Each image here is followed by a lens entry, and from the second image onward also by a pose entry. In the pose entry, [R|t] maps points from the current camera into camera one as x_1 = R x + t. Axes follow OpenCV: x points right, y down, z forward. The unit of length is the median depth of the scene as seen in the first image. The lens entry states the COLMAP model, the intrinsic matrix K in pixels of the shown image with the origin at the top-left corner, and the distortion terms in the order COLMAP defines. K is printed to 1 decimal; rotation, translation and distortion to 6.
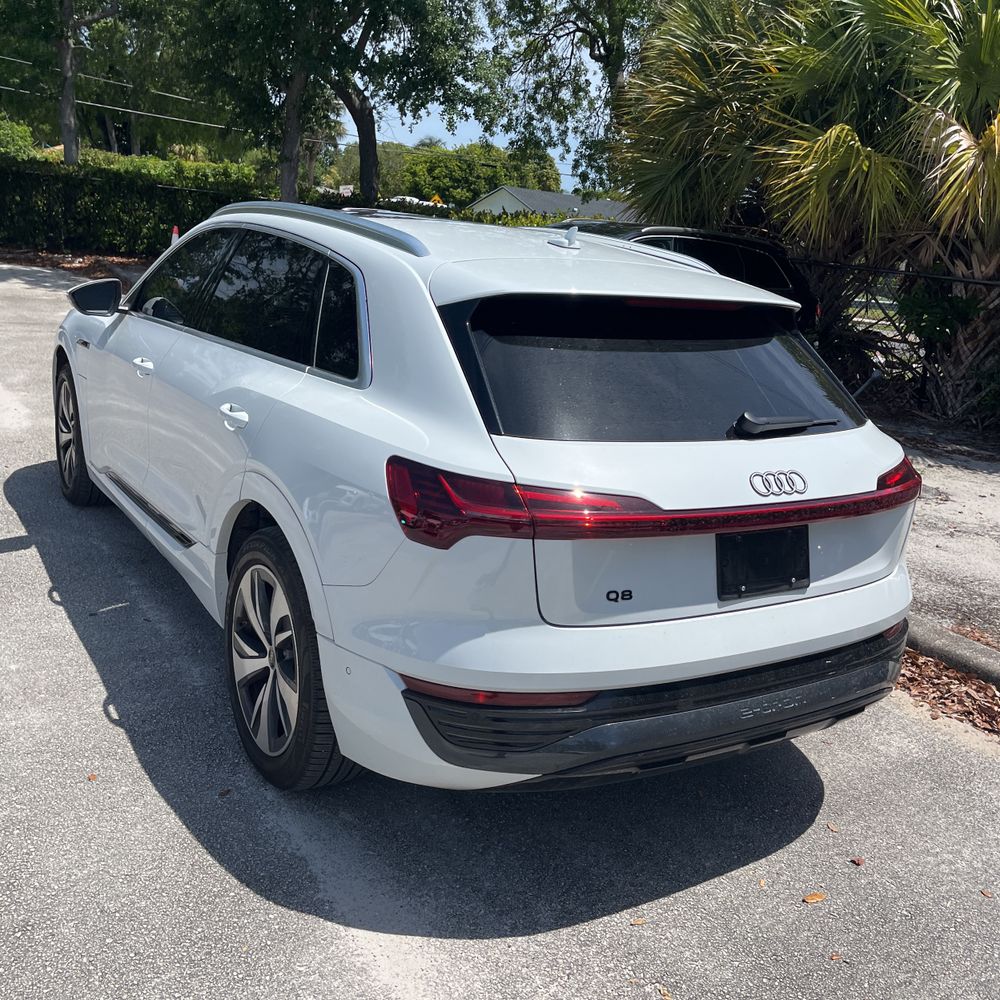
lens RADIAL K [[1031.3, 0, 501.7], [0, 1031.3, 518.3], [0, 0, 1]] dist [0.027832, 0.000000]
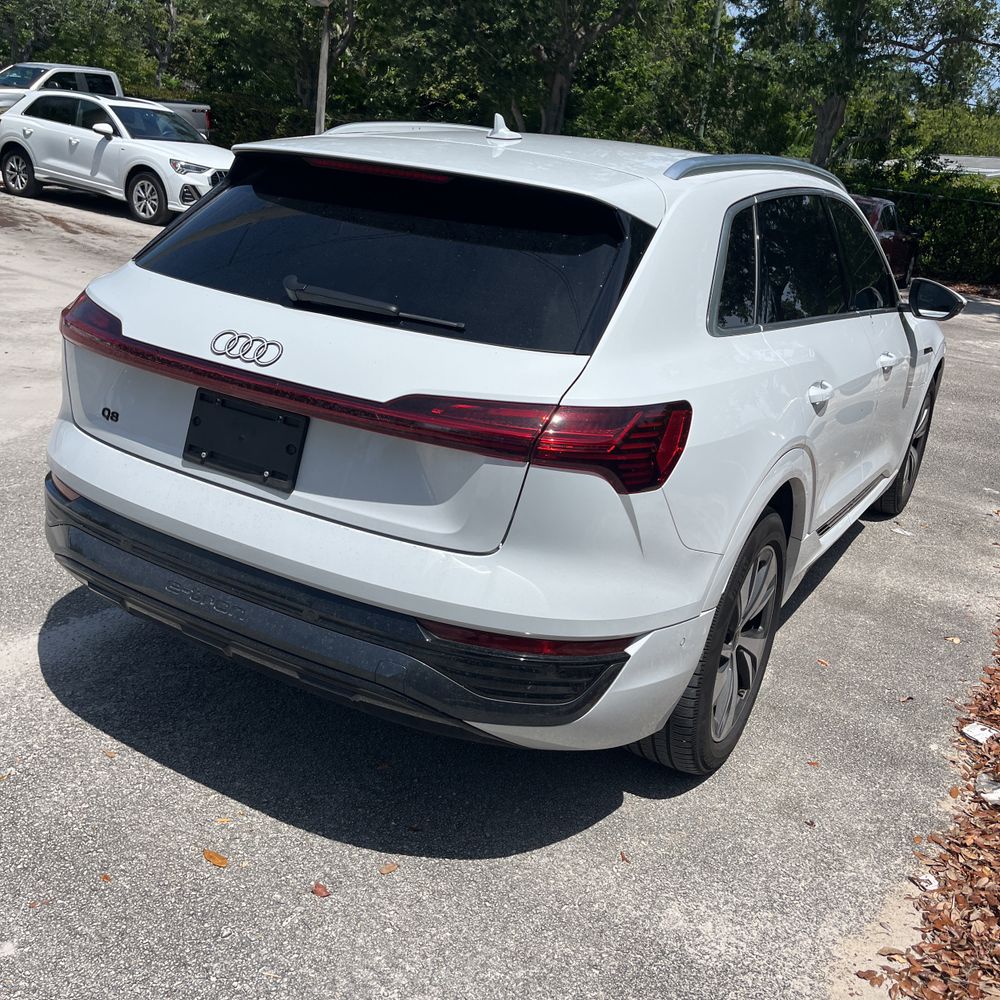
lens RADIAL K [[1031.3, 0, 502.5], [0, 1031.3, 498.2], [0, 0, 1]] dist [0.027832, 0.000000]
pose [[0.458012, 0.236027, -0.857039, 1.097166], [-0.311772, 0.945518, 0.093779, -0.060840], [0.832480, 0.224249, 0.506645, 0.734190]]
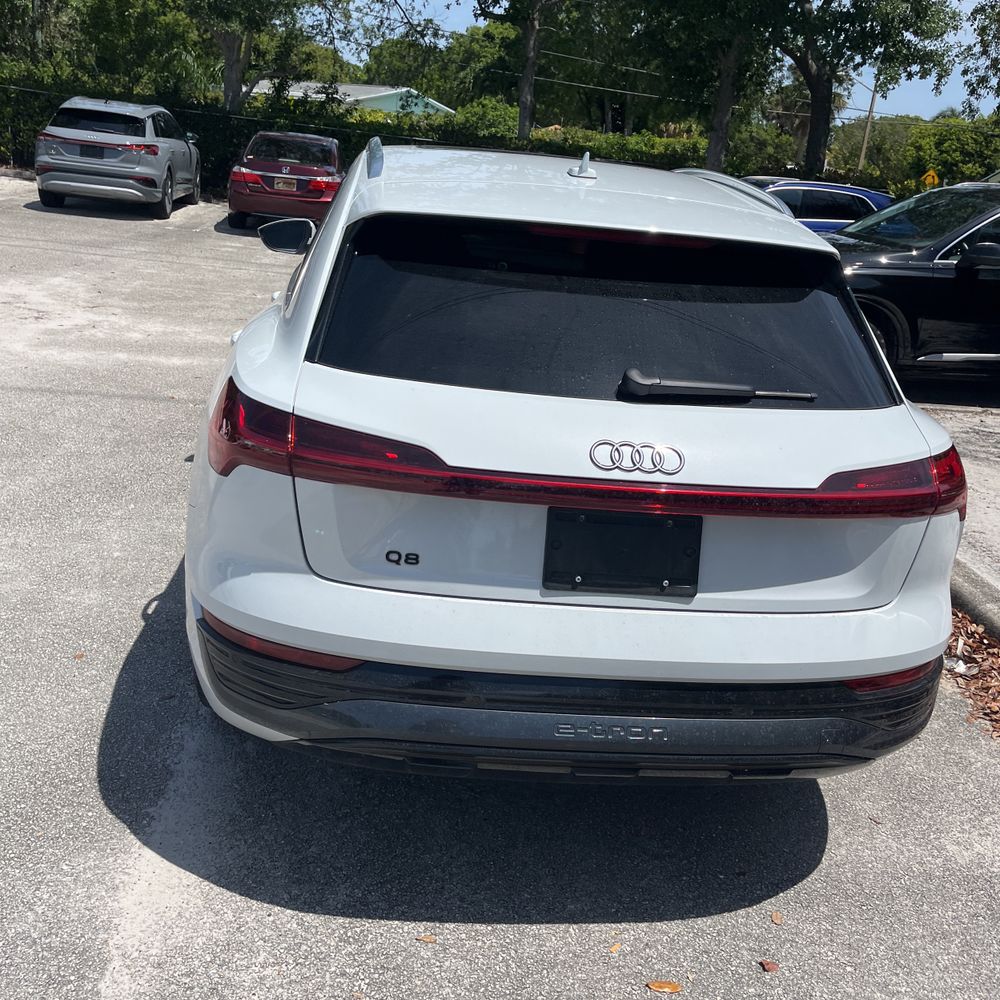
lens RADIAL K [[1031.3, 0, 495.3], [0, 1031.3, 499.4], [0, 0, 1]] dist [0.027832, 0.000000]
pose [[0.889017, 0.138802, -0.436329, 0.501380], [-0.138619, 0.989814, 0.032439, -0.011742], [0.436387, 0.031645, 0.899202, 0.225471]]
